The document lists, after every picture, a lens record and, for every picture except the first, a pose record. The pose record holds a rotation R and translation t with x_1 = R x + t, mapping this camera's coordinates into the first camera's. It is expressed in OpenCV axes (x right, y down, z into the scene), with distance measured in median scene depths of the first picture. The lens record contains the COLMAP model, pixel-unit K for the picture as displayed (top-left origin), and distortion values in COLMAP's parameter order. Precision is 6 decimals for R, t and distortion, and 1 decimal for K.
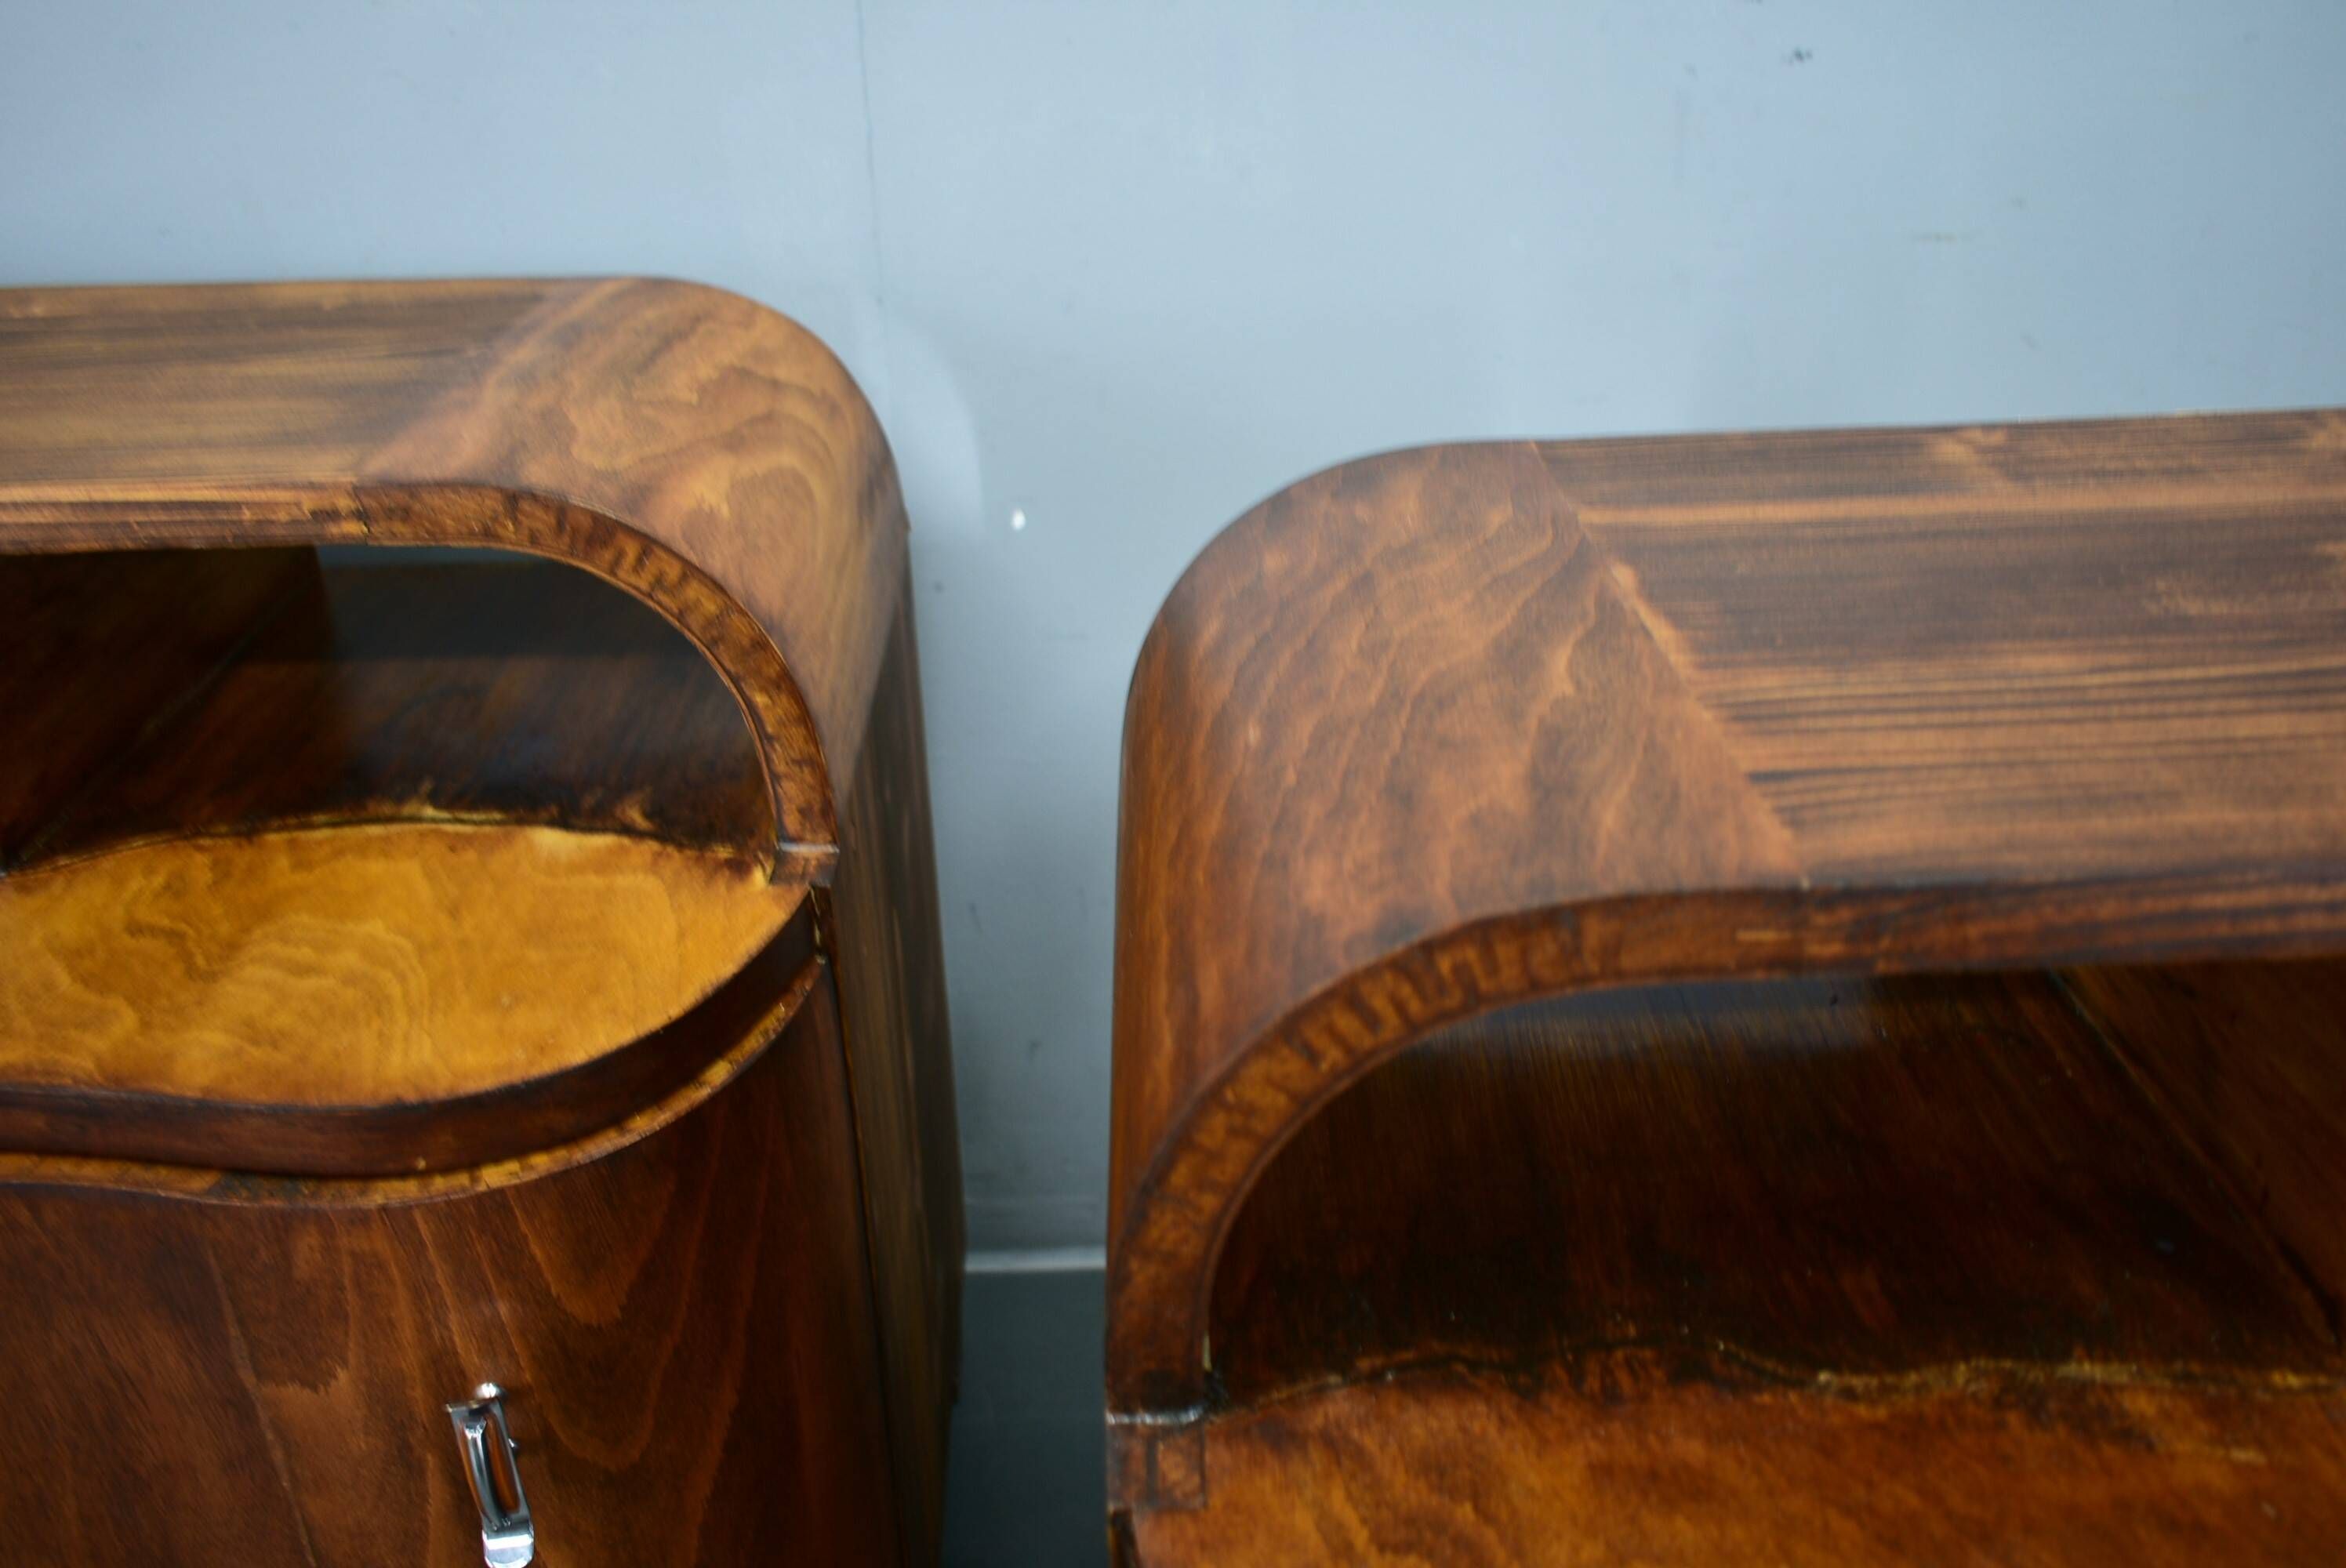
lens RADIAL K [[1887.1, 0, 1173.0], [0, 1887.1, 784.0], [0, 0, 1]] dist [-0.014603, 0.014815]
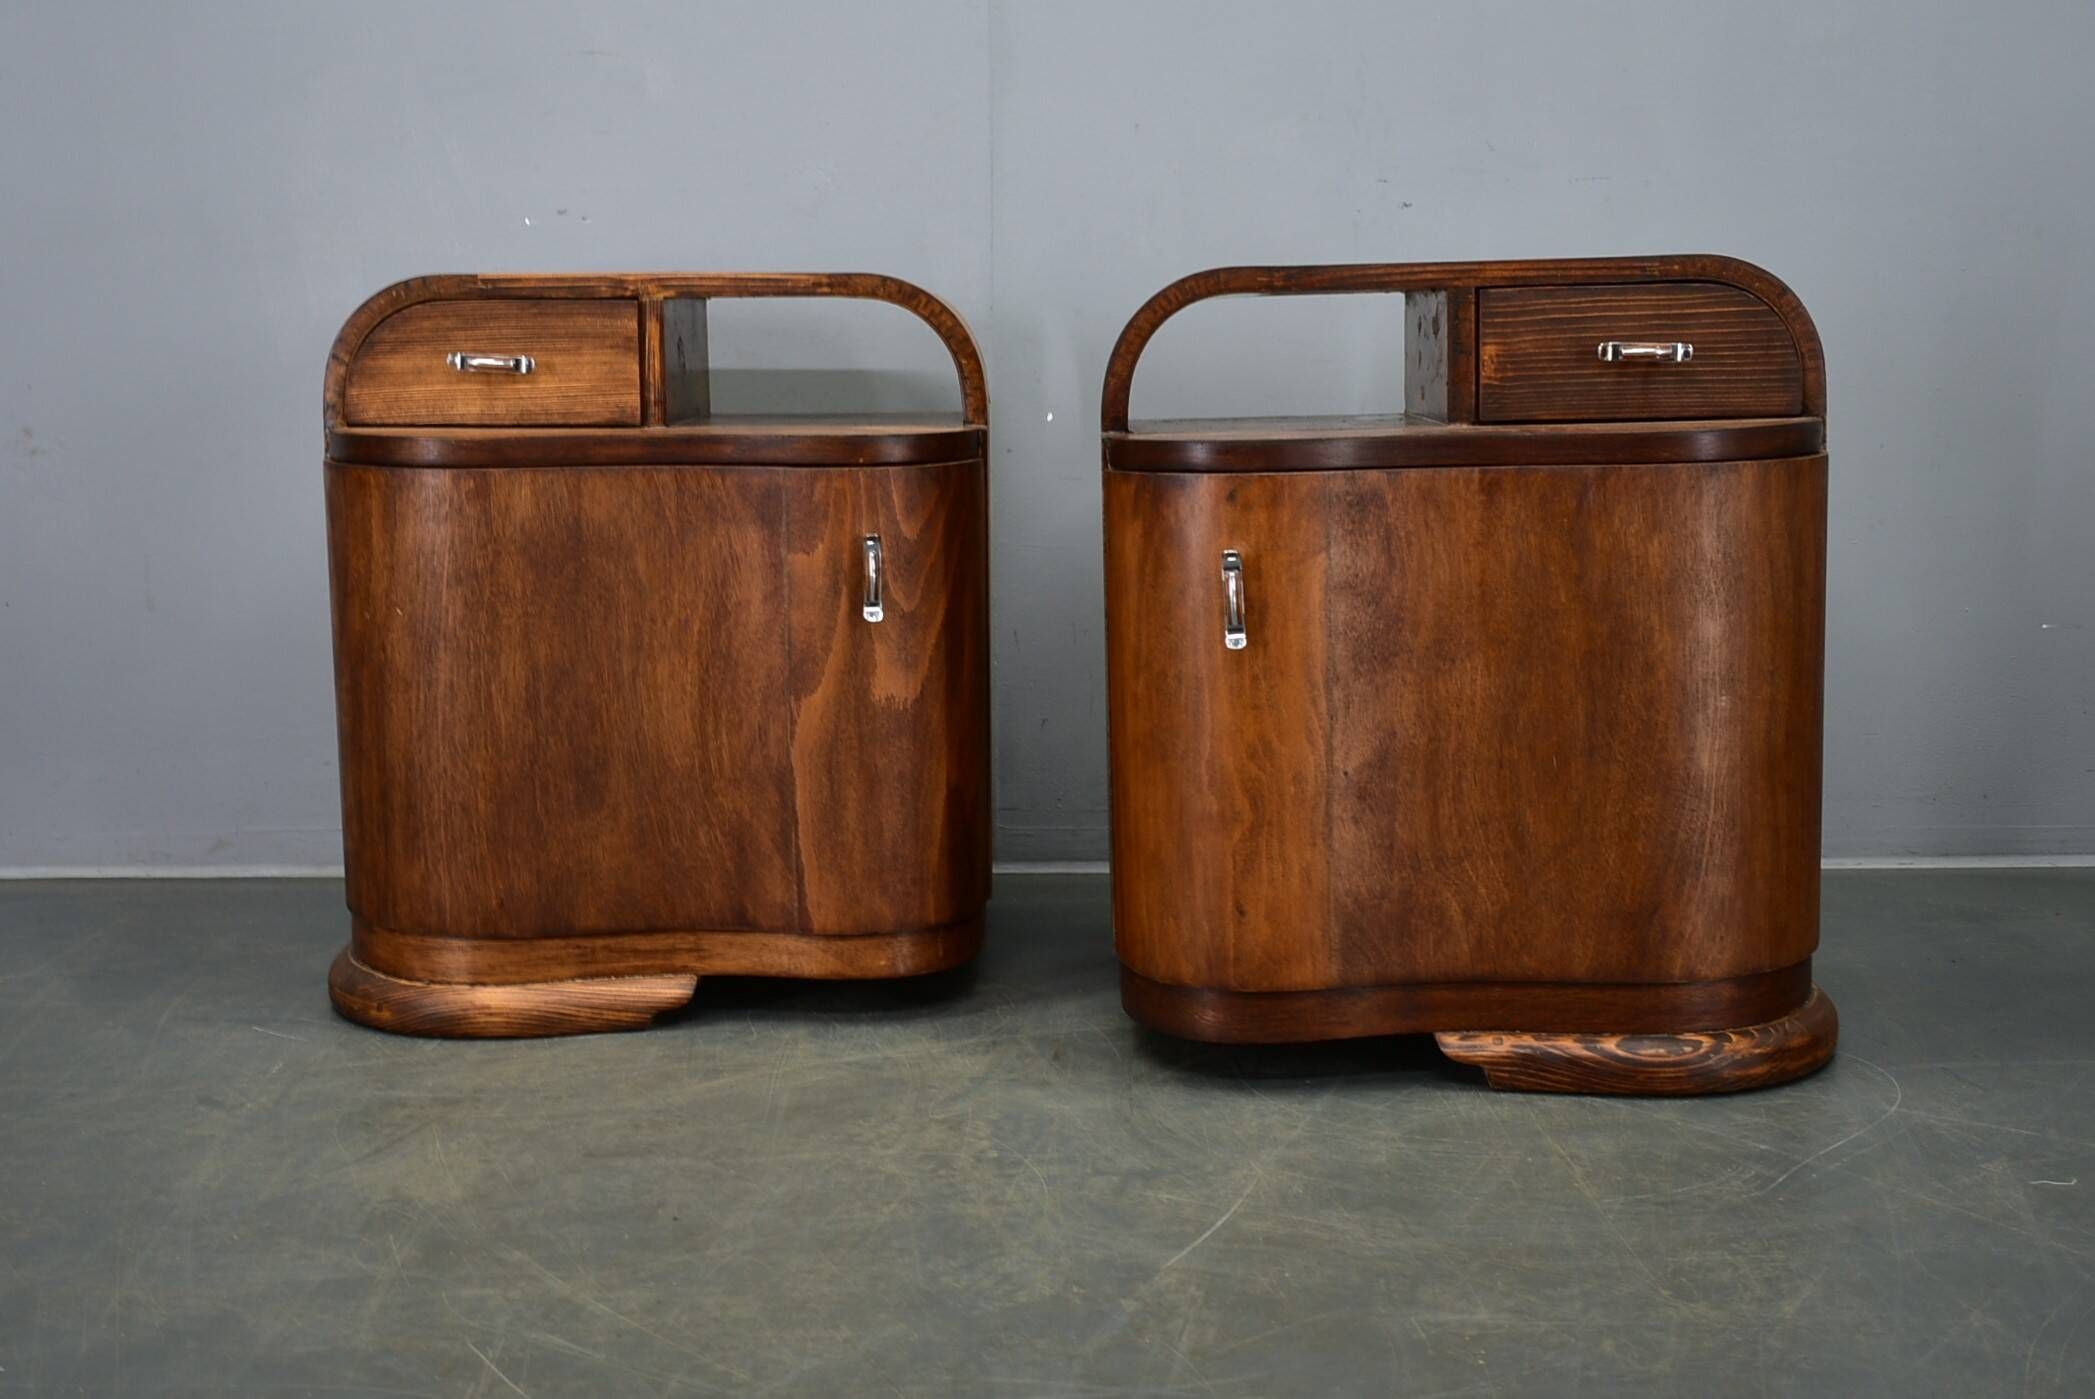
lens RADIAL K [[2635.5, 0, 1154.8], [0, 2635.5, 820.9], [0, 0, 1]] dist [-0.020063, -0.037765]
pose [[0.999837, 0.011620, 0.013807, 0.010637], [-0.006735, 0.950108, -0.311849, 1.920196], [-0.016742, 0.311705, 0.950031, -2.614451]]
